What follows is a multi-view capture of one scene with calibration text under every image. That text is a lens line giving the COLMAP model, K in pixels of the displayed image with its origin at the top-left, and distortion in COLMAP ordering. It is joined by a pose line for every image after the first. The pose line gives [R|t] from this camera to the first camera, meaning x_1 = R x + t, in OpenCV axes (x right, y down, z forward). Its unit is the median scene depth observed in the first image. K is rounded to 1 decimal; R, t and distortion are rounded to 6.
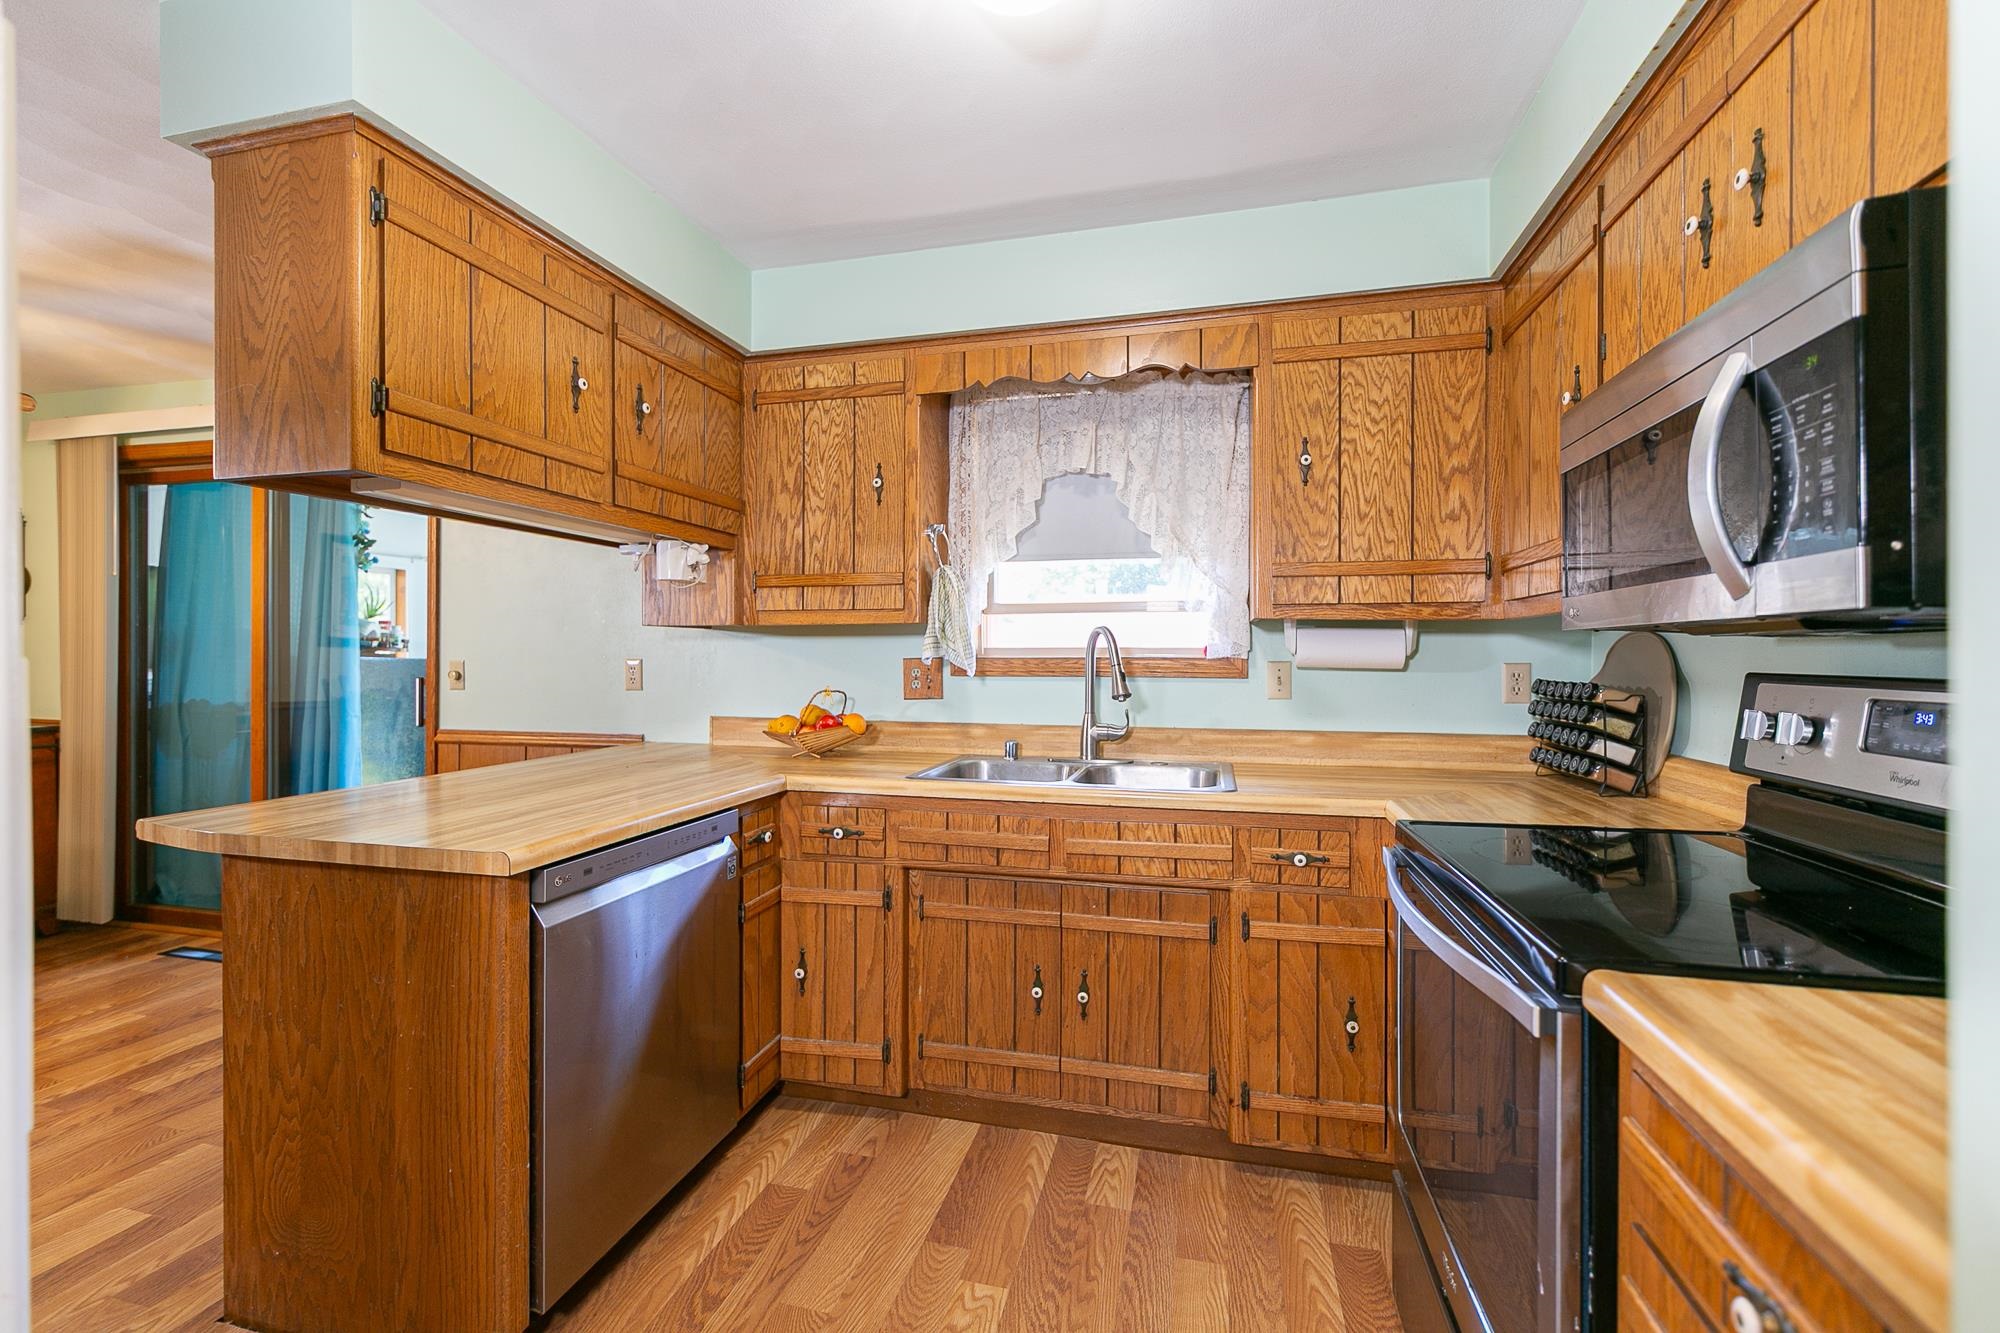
lens RADIAL K [[881.9, 0, 996.5], [0, 881.9, 654.7], [0, 0, 1]] dist [-0.000420, 0.000149]
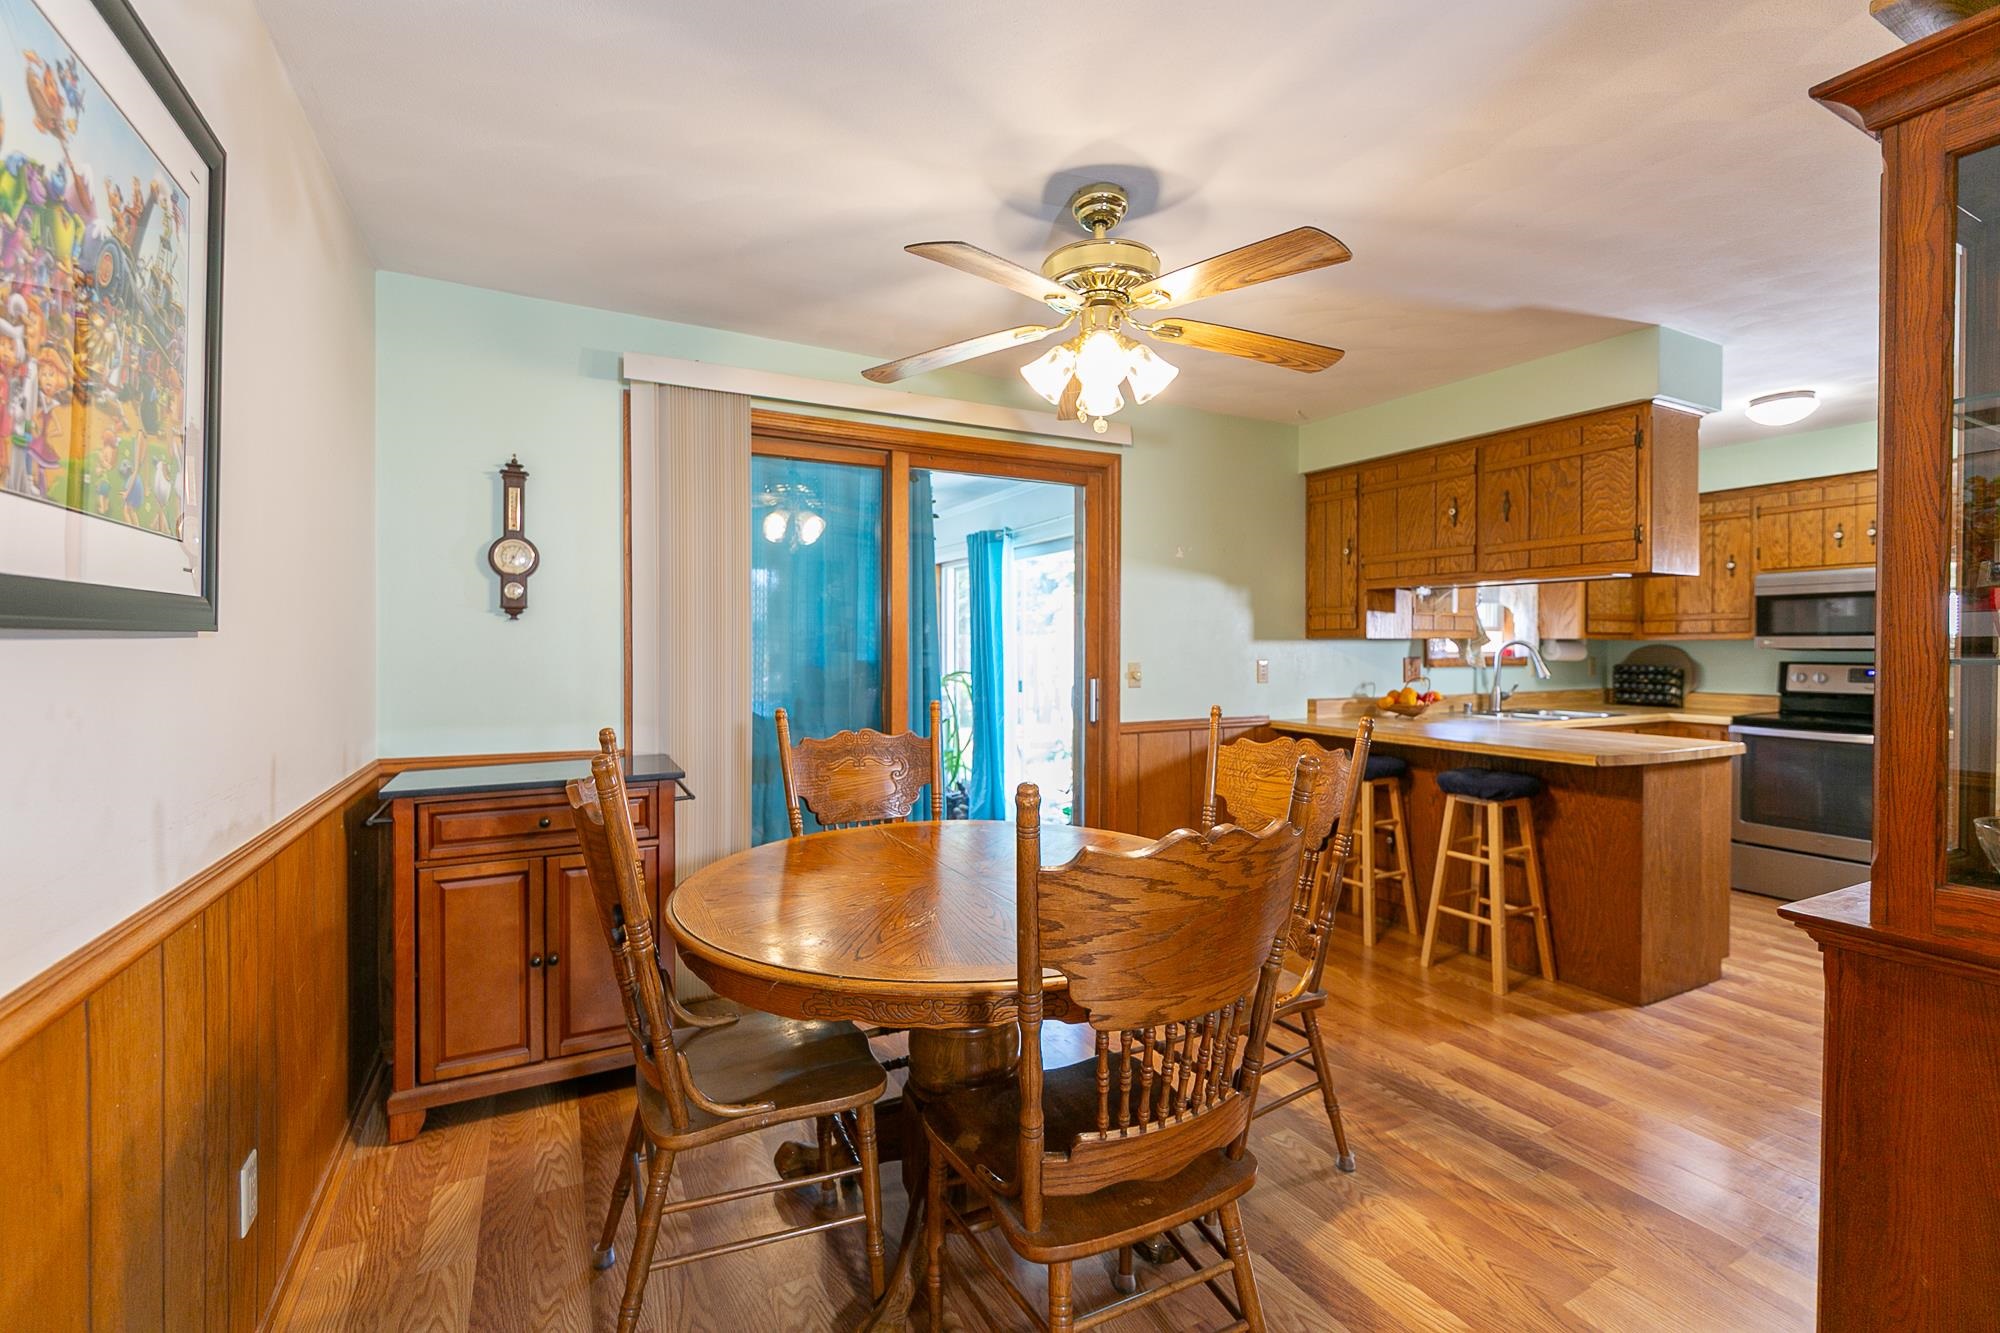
lens RADIAL K [[881.9, 0, 1001.6], [0, 881.9, 658.1], [0, 0, 1]] dist [-0.000420, 0.000149]
pose [[0.750214, -0.011416, 0.661097, -1.838083], [0.007011, 0.999932, 0.009311, -0.017292], [-0.661158, -0.002350, 0.750243, 0.267973]]
